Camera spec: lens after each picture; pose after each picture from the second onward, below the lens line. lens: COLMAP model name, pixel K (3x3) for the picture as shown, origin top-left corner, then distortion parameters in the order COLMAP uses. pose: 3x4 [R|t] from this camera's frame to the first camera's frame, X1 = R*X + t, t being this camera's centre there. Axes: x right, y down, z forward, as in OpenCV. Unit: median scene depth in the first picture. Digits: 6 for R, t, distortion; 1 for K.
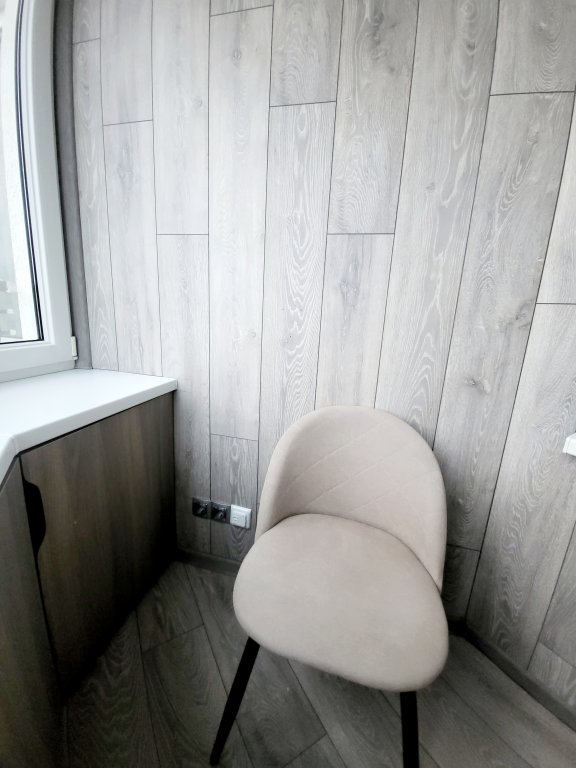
lens RADIAL K [[303.0, 0, 296.9], [0, 303.0, 373.1], [0, 0, 1]] dist [0.000822, -0.006744]
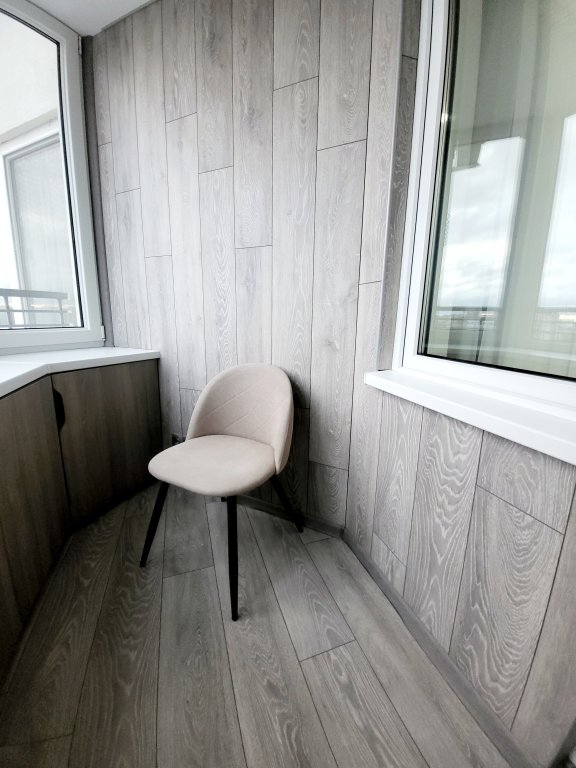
lens RADIAL K [[303.0, 0, 296.9], [0, 303.0, 373.1], [0, 0, 1]] dist [0.000822, -0.006744]
pose [[0.979604, -0.001775, -0.200930, 0.687981], [-0.004612, 0.999499, -0.031318, 0.207478], [0.200885, 0.031606, 0.979105, -0.402091]]
